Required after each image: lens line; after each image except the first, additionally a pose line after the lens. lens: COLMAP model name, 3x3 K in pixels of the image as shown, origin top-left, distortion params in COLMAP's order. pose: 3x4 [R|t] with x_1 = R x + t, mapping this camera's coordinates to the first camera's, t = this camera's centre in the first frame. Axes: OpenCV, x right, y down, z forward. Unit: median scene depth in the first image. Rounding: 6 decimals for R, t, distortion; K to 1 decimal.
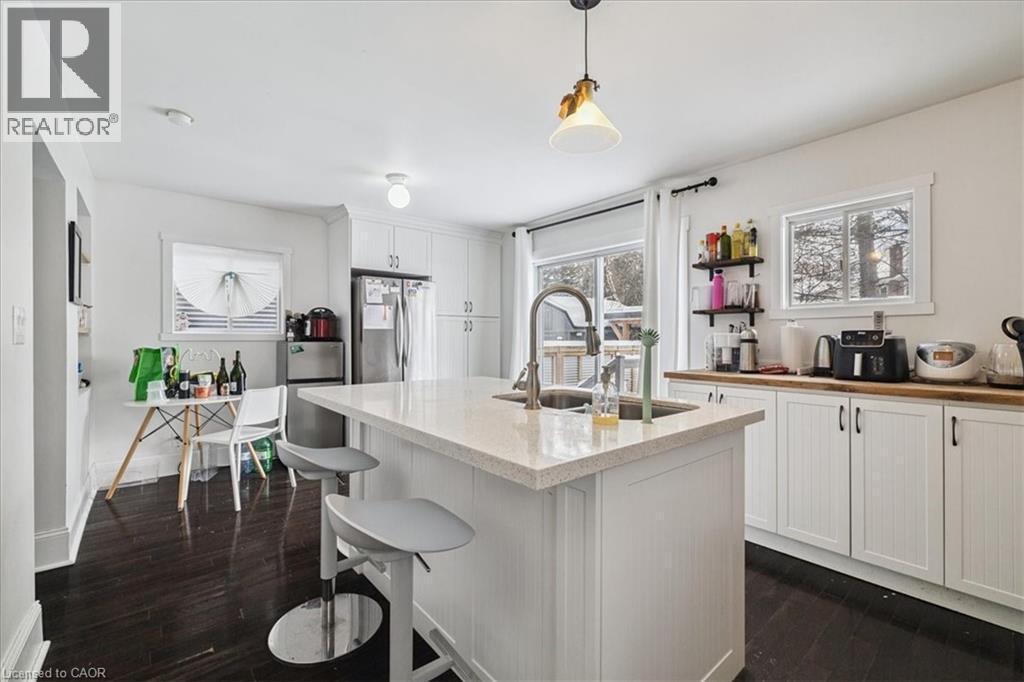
lens RADIAL K [[439.9, 0, 512.7], [0, 439.9, 348.1], [0, 0, 1]] dist [0.001107, 0.000140]
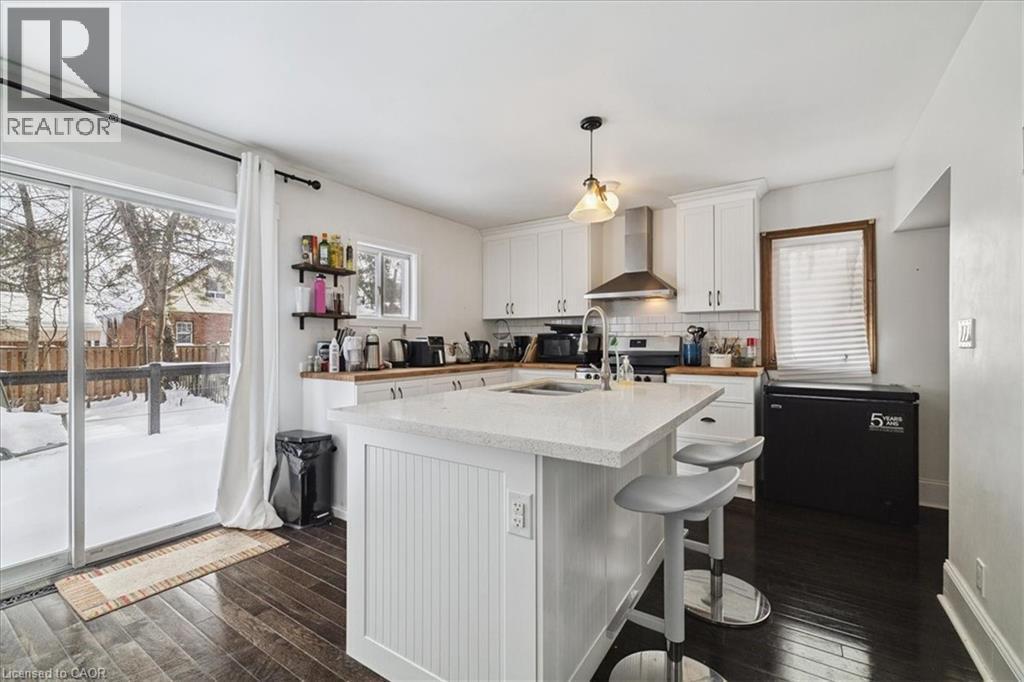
lens RADIAL K [[428.1, 0, 508.6], [0, 428.1, 340.6], [0, 0, 1]] dist [-0.000840, -0.000030]
pose [[-0.280007, 0.001416, 0.959997, -0.620921], [0.022071, 0.999744, 0.004963, -0.020484], [-0.959744, 0.022578, -0.279966, 0.886159]]
